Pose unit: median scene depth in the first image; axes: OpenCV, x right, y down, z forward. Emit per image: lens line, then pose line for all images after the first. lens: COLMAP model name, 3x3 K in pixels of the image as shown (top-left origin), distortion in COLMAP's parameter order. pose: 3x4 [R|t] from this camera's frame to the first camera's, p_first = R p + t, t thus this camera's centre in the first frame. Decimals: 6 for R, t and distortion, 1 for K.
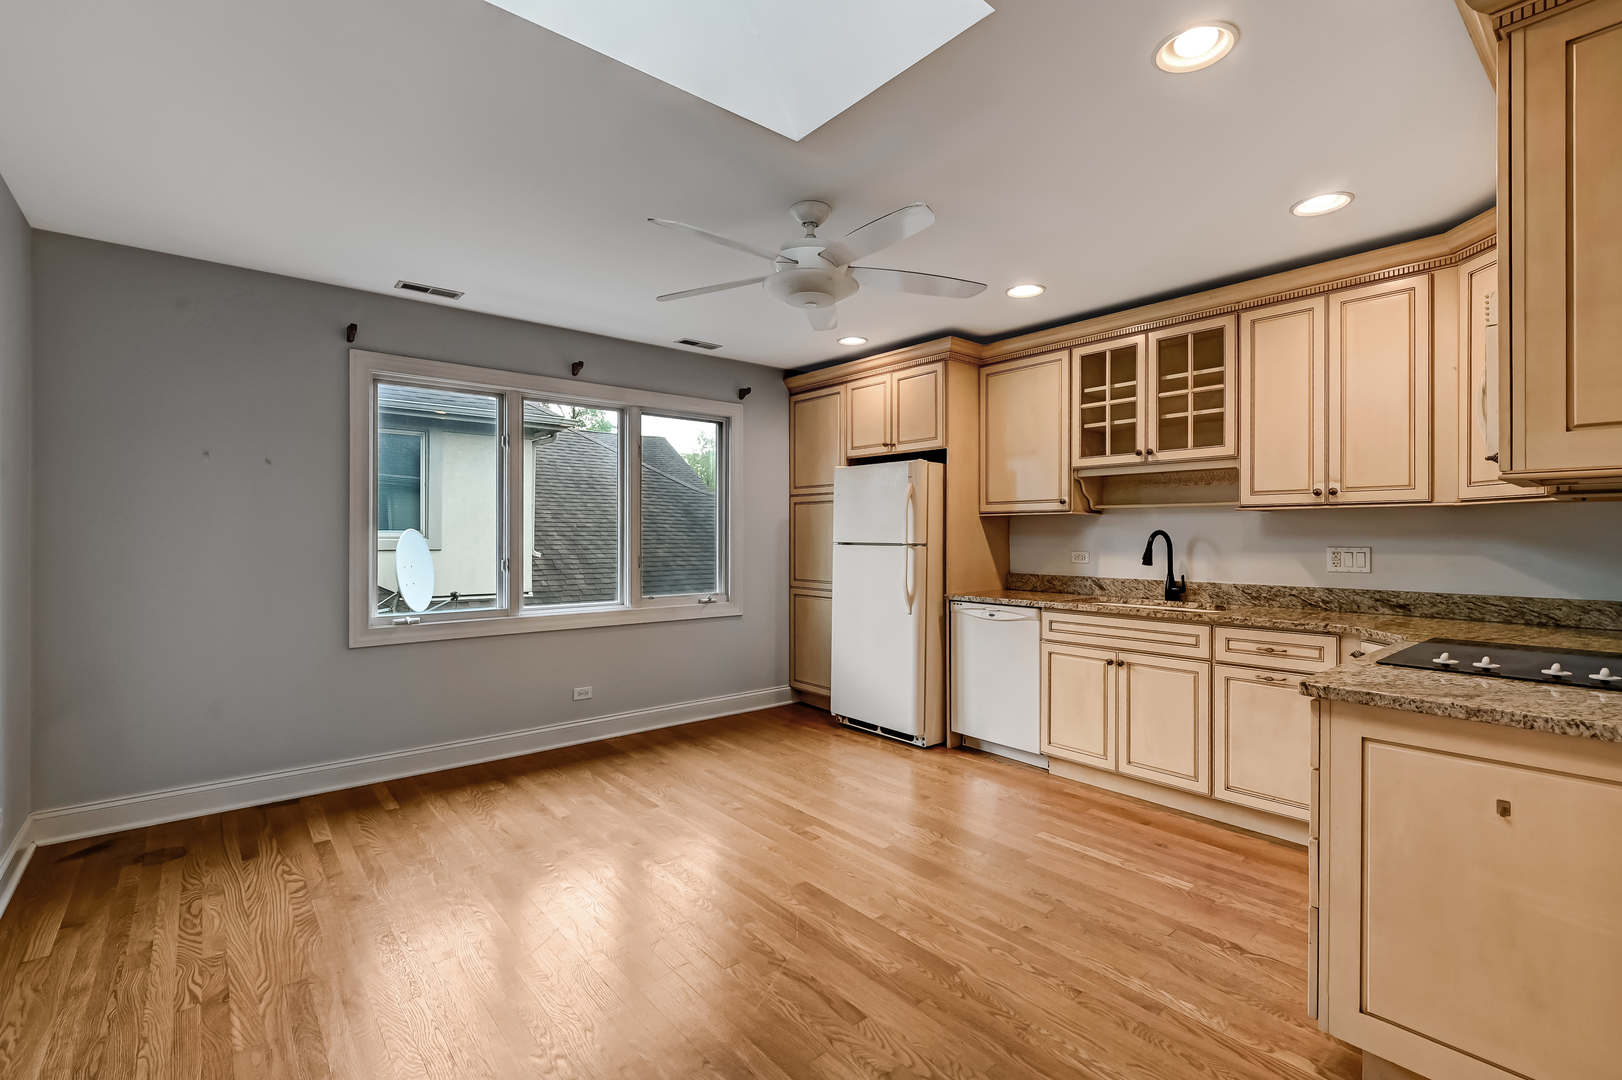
lens RADIAL K [[719.7, 0, 811.0], [0, 719.7, 540.0], [0, 0, 1]] dist [0.001111, 0.000349]
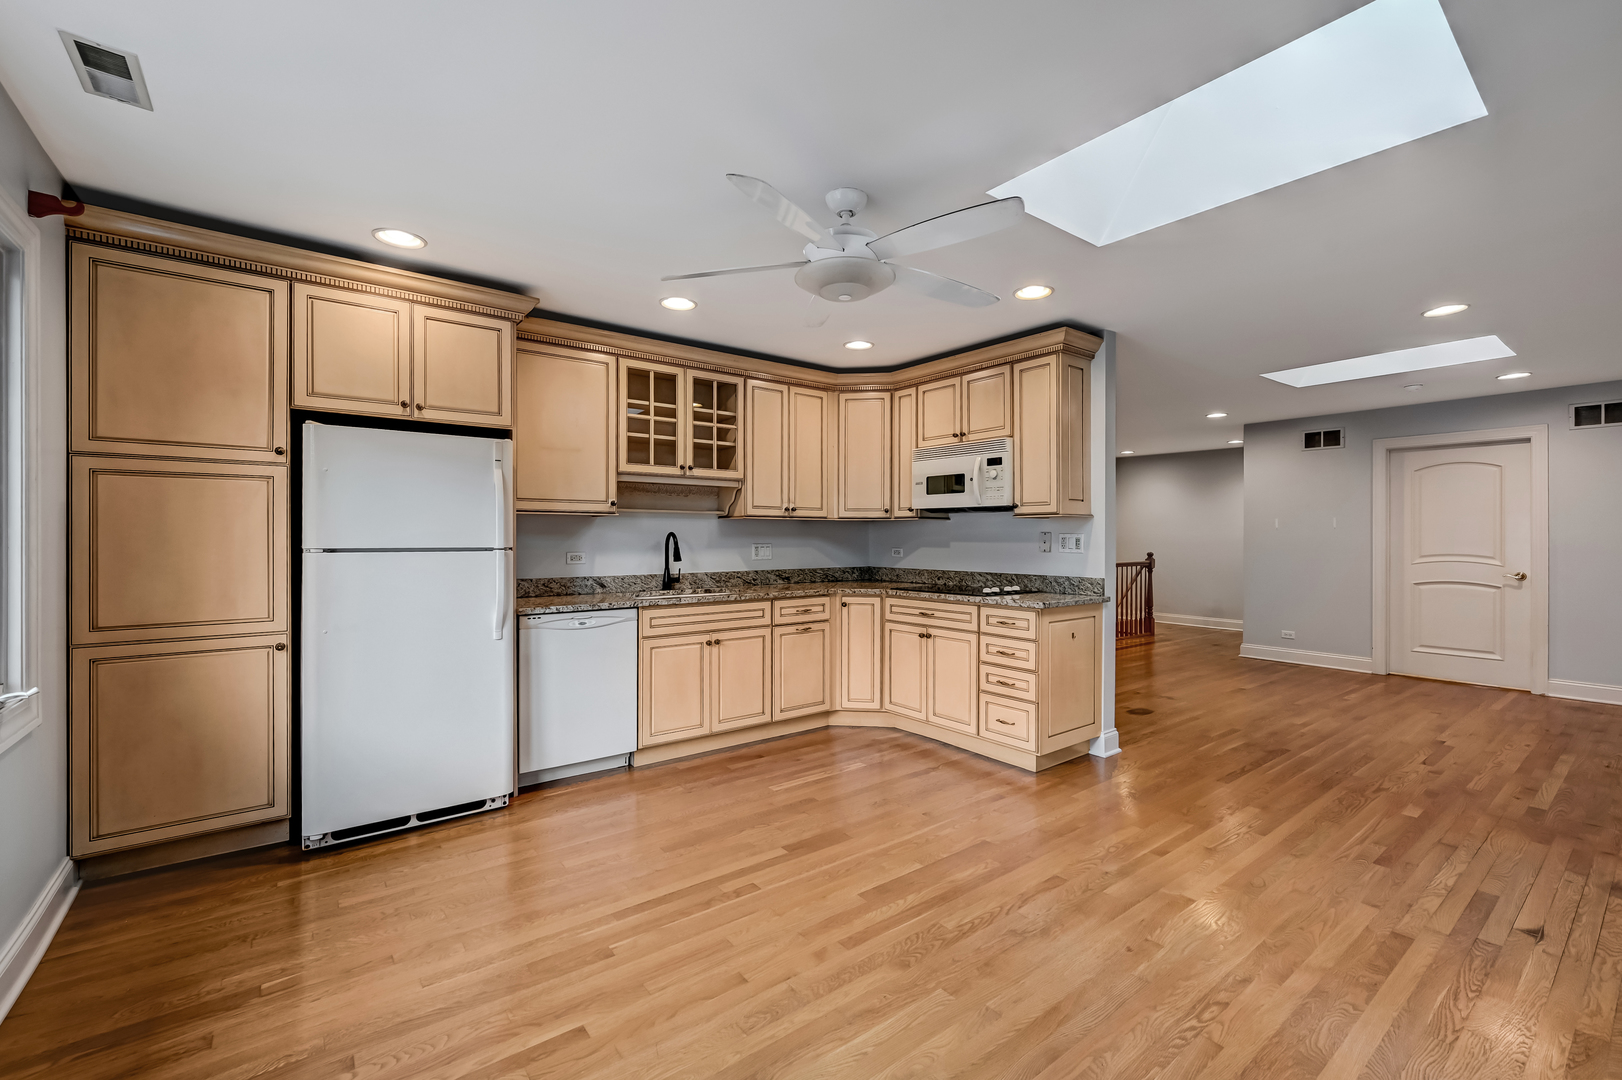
lens RADIAL K [[689.0, 0, 811.0], [0, 689.0, 540.0], [0, 0, 1]] dist [0.000601, 0.000438]
pose [[0.047955, -0.007515, 0.998821, -0.667783], [0.005657, 0.999958, 0.007252, -0.007501], [-0.998833, 0.005302, 0.047995, 0.726973]]
